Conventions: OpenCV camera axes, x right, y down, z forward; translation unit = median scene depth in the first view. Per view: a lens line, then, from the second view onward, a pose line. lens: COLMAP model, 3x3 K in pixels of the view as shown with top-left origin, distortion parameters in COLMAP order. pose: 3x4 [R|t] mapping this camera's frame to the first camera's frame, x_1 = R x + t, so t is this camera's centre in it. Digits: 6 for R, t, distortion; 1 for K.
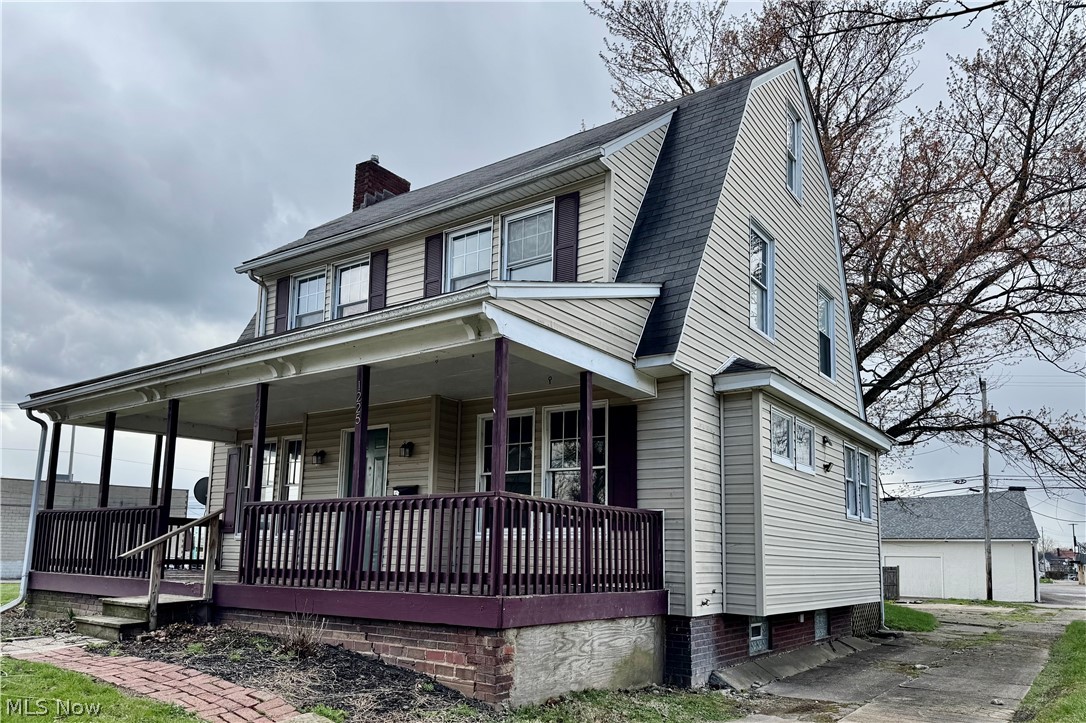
lens RADIAL K [[776.5, 0, 543.0], [0, 776.5, 361.5], [0, 0, 1]] dist [0.004470, -0.051035]
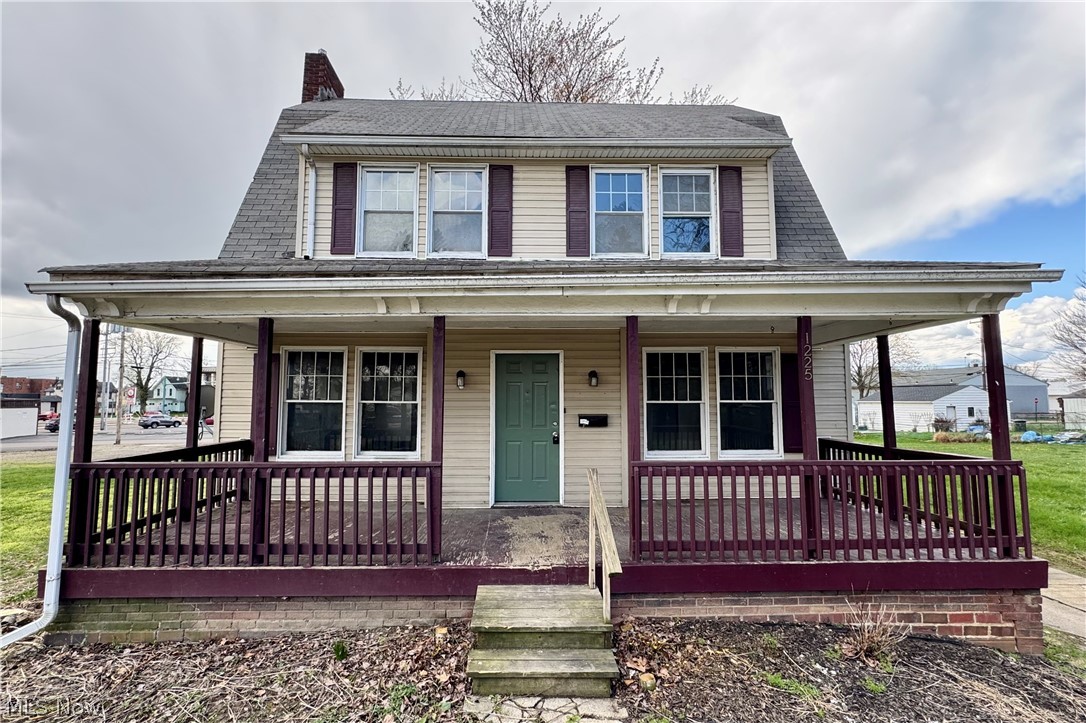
lens RADIAL K [[498.2, 0, 541.9], [0, 498.2, 332.6], [0, 0, 1]] dist [-0.026897, 0.000602]
pose [[0.808441, 0.063785, 0.585110, -0.583512], [-0.130418, 0.988812, 0.072403, 0.014776], [-0.573946, -0.134842, 0.807715, 0.495777]]
